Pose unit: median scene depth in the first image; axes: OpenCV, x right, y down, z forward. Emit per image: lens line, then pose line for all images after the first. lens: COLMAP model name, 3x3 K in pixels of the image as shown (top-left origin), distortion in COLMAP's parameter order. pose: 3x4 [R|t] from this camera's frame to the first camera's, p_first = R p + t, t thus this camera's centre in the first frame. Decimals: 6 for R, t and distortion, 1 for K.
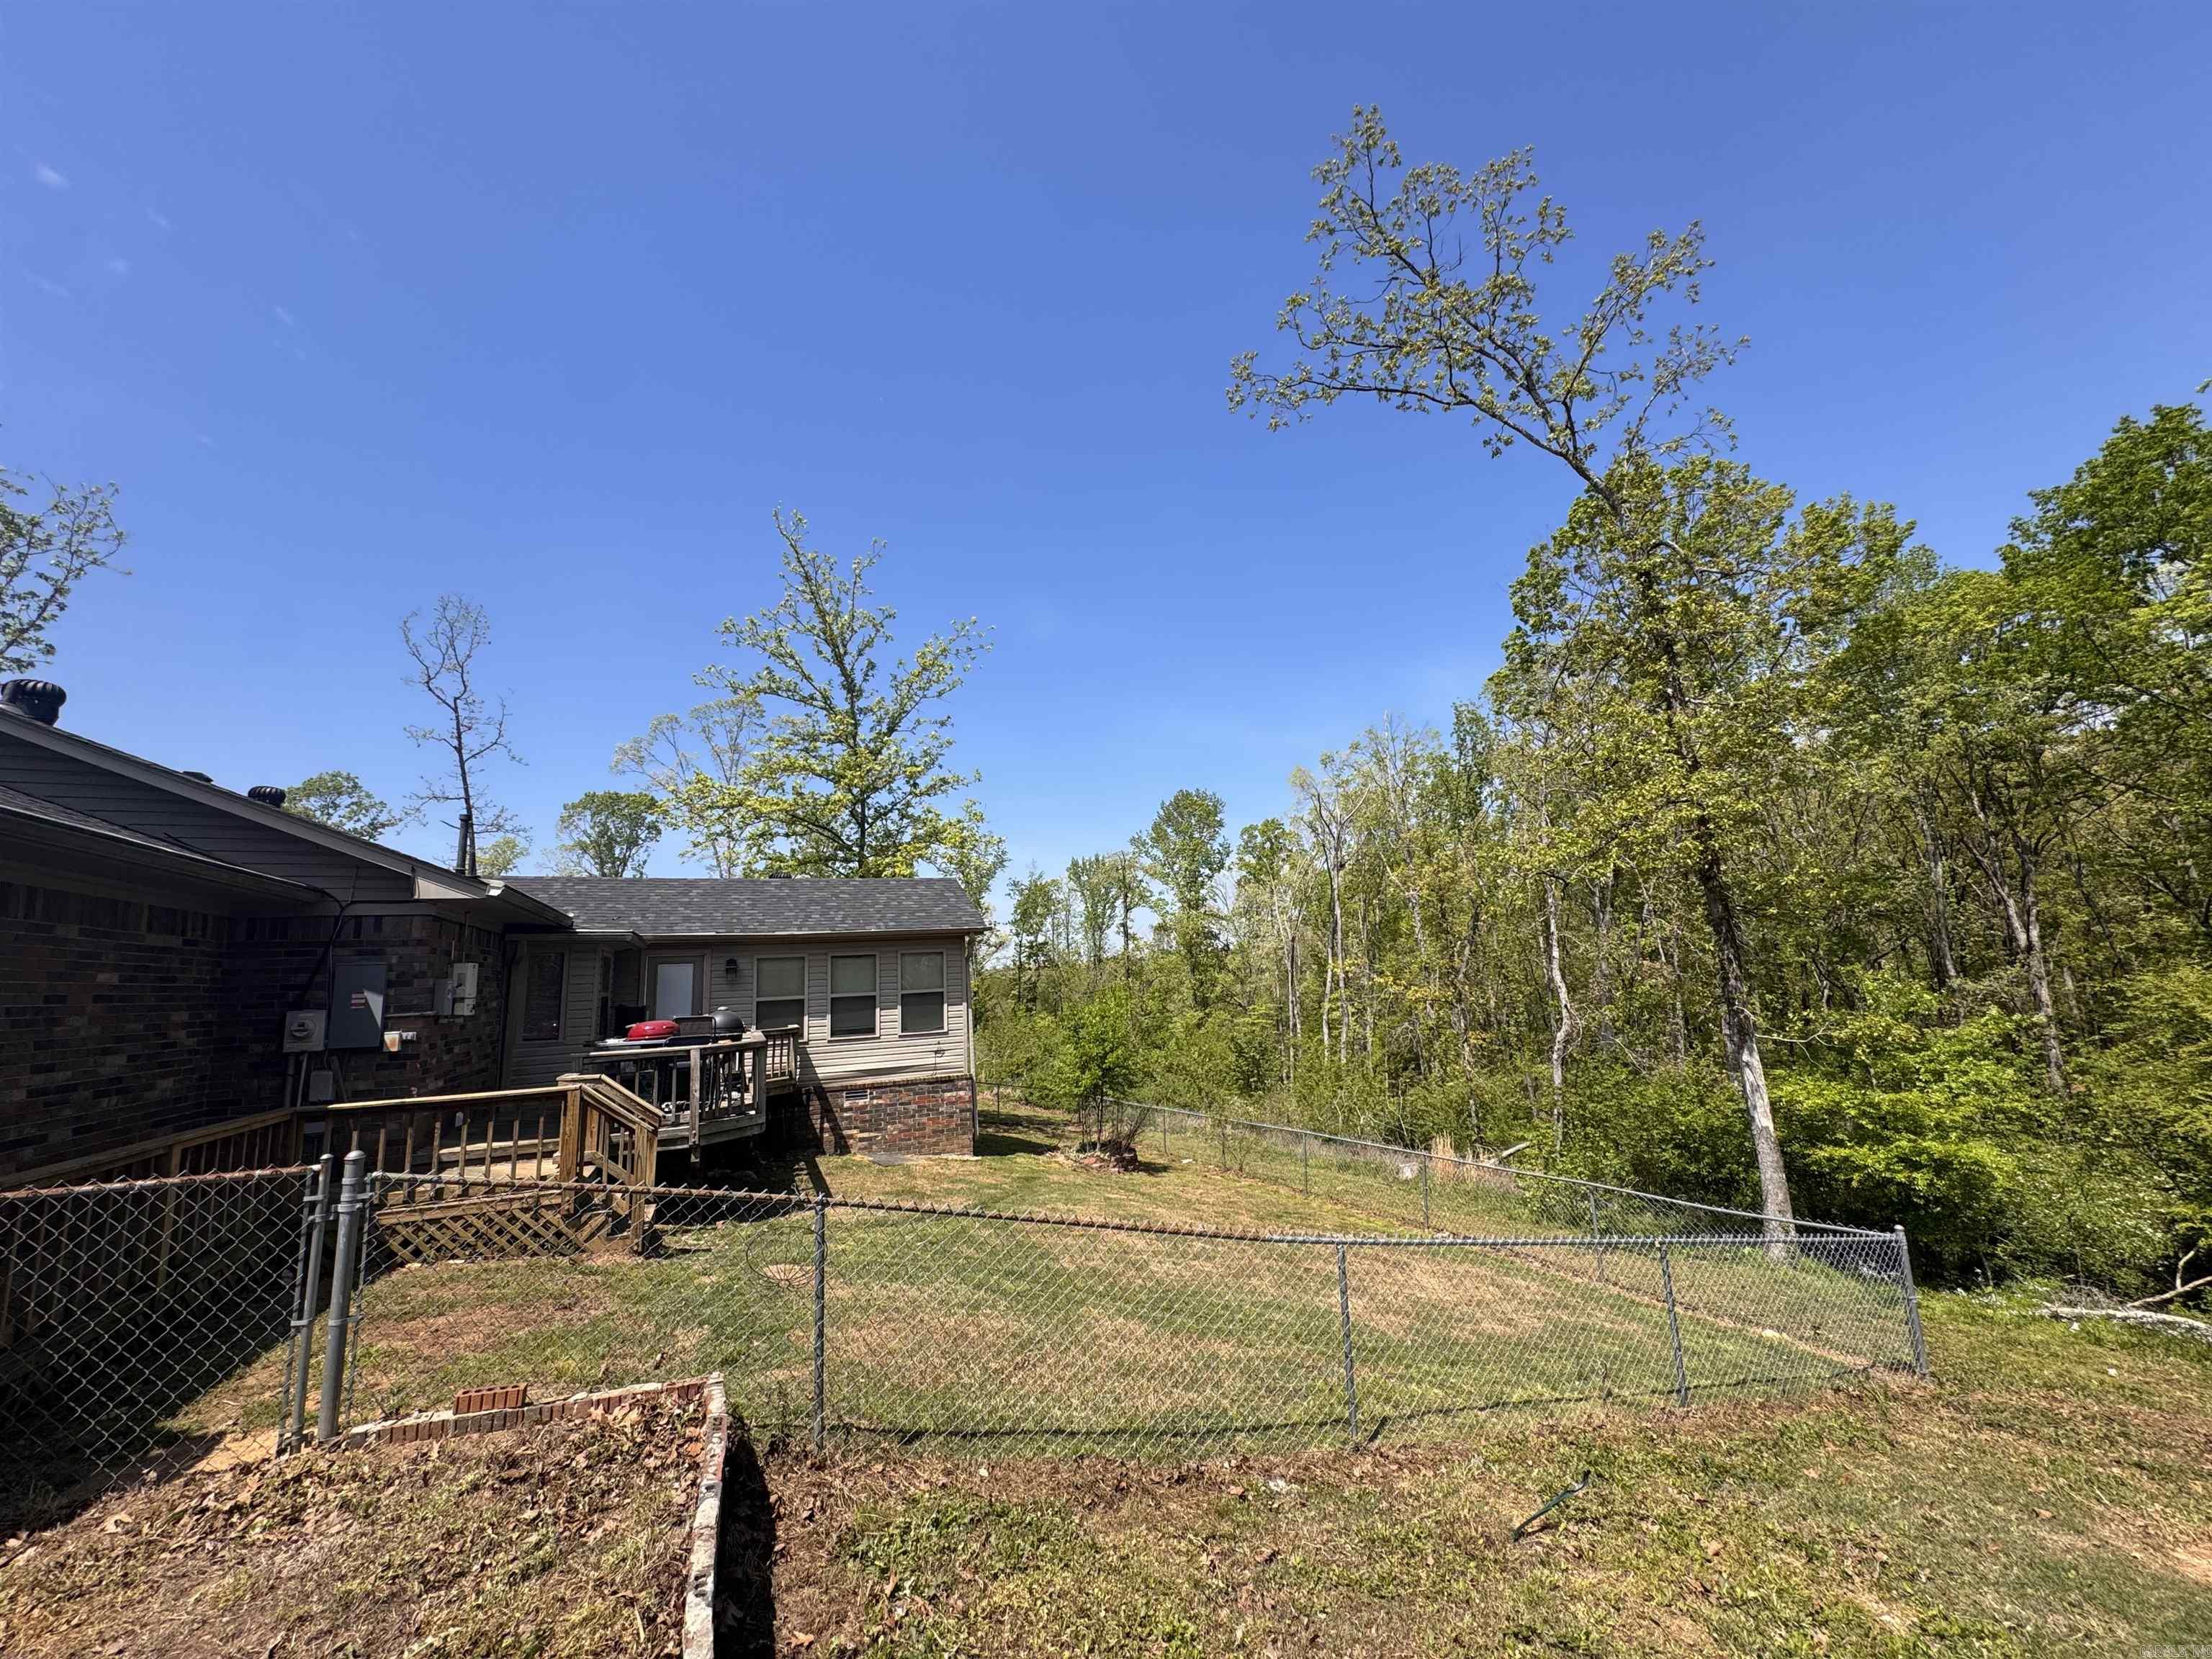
lens RADIAL K [[885.1, 0, 1103.9], [0, 885.1, 830.7], [0, 0, 1]] dist [-0.003105, 0.000795]
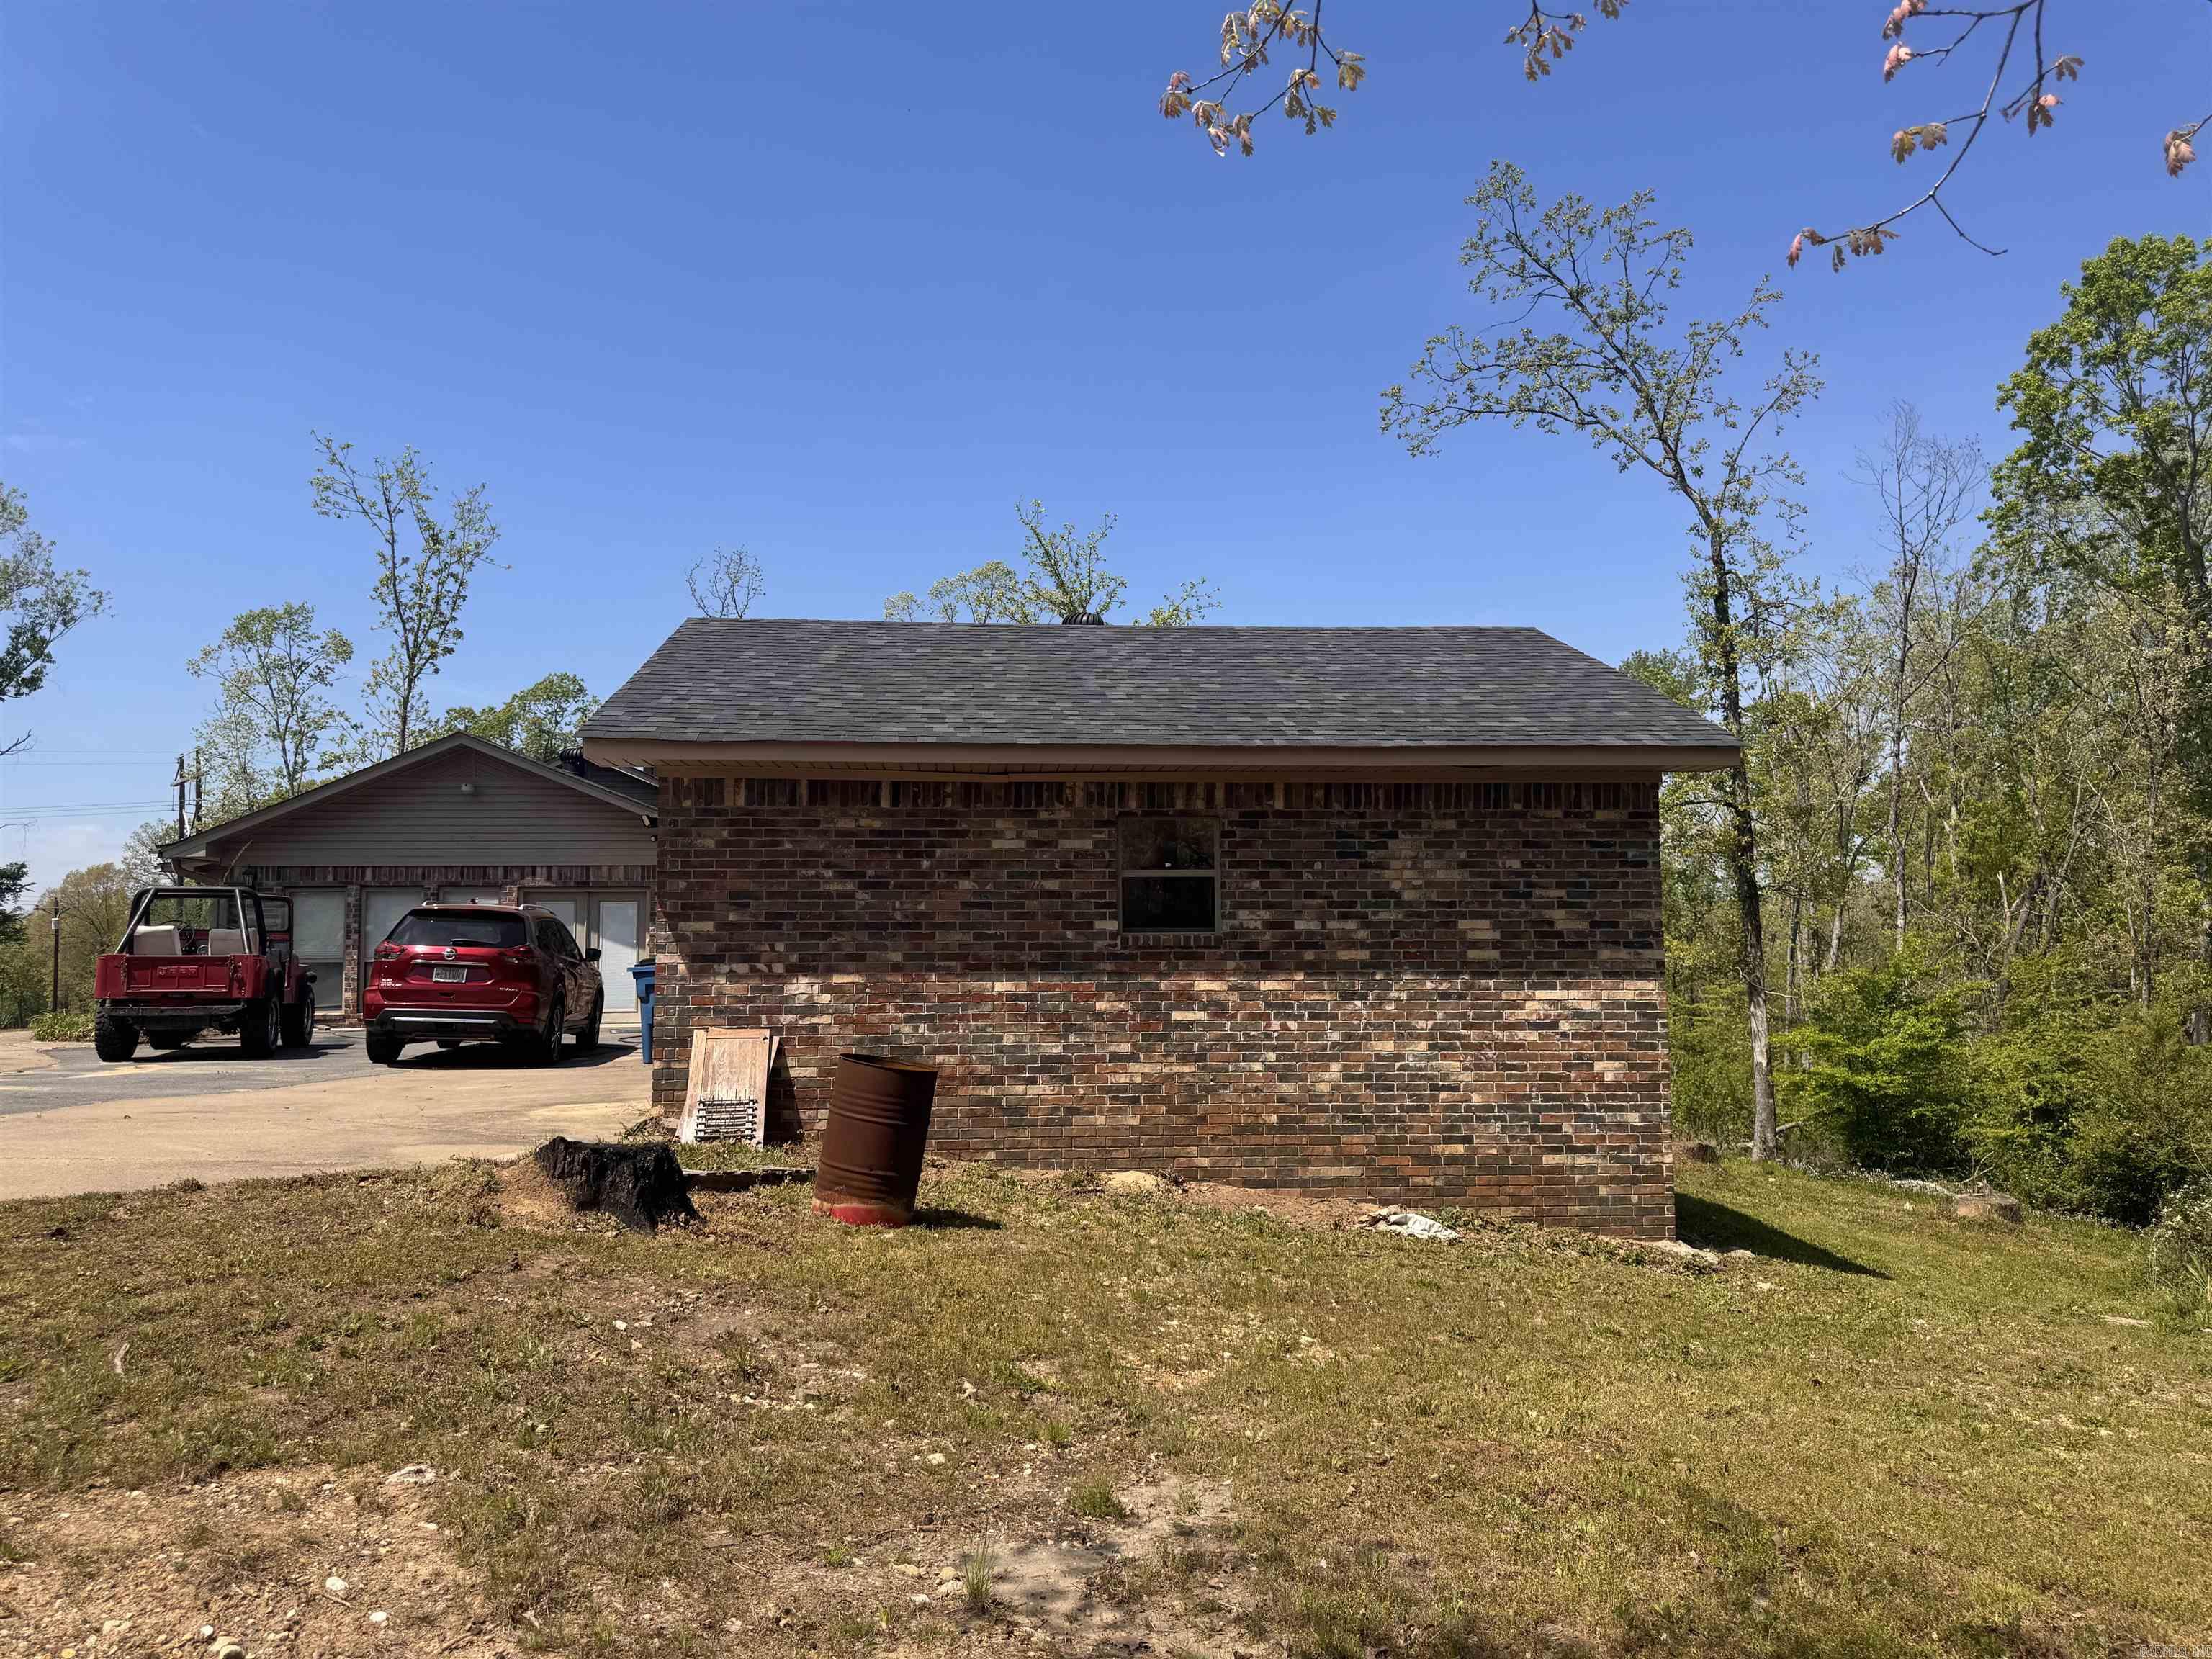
lens RADIAL K [[1541.0, 0, 1097.7], [0, 1541.0, 839.6], [0, 0, 1]] dist [0.104173, -0.146437]
pose [[0.947912, 0.013611, -0.318241, 0.417341], [0.019742, 0.994655, 0.101346, -0.166935], [0.317919, -0.102350, 0.942577, -1.008114]]
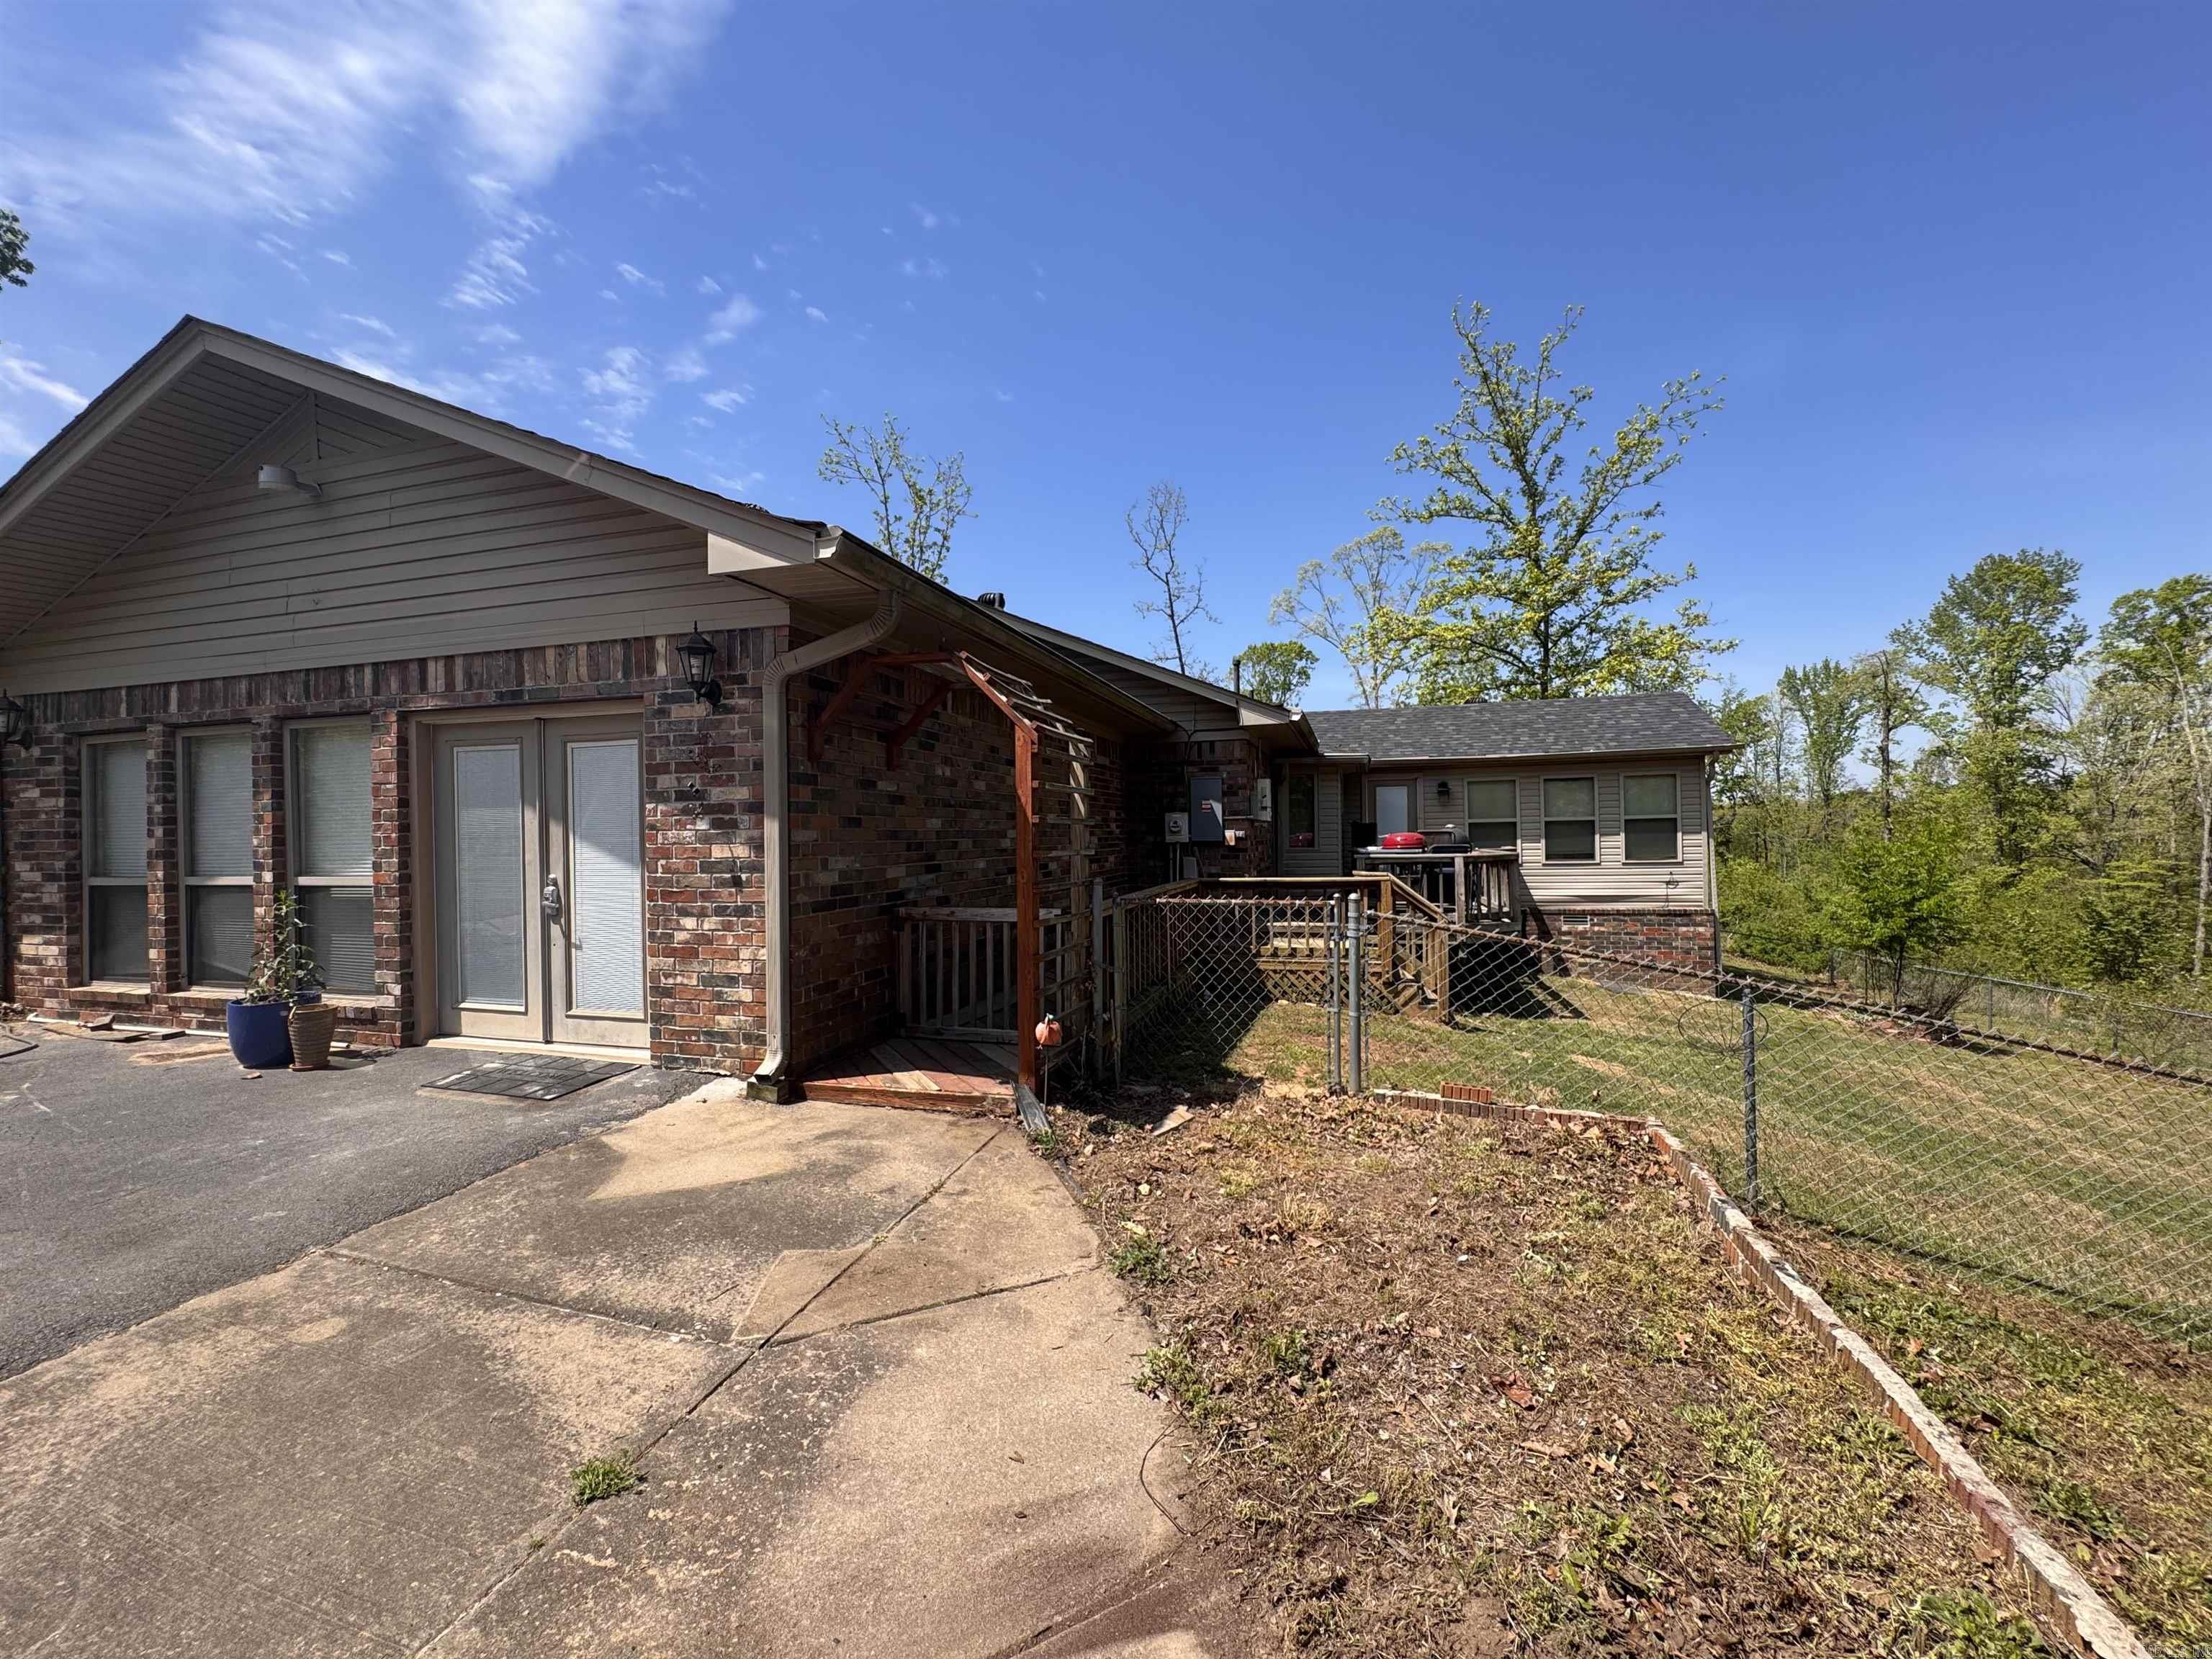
lens RADIAL K [[885.1, 0, 1103.9], [0, 885.1, 830.7], [0, 0, 1]] dist [-0.003105, 0.000795]
pose [[0.775729, 0.027952, -0.630447, -0.060009], [0.087543, 0.984593, 0.151370, 0.007460], [0.624965, -0.172614, 0.761330, -0.042797]]
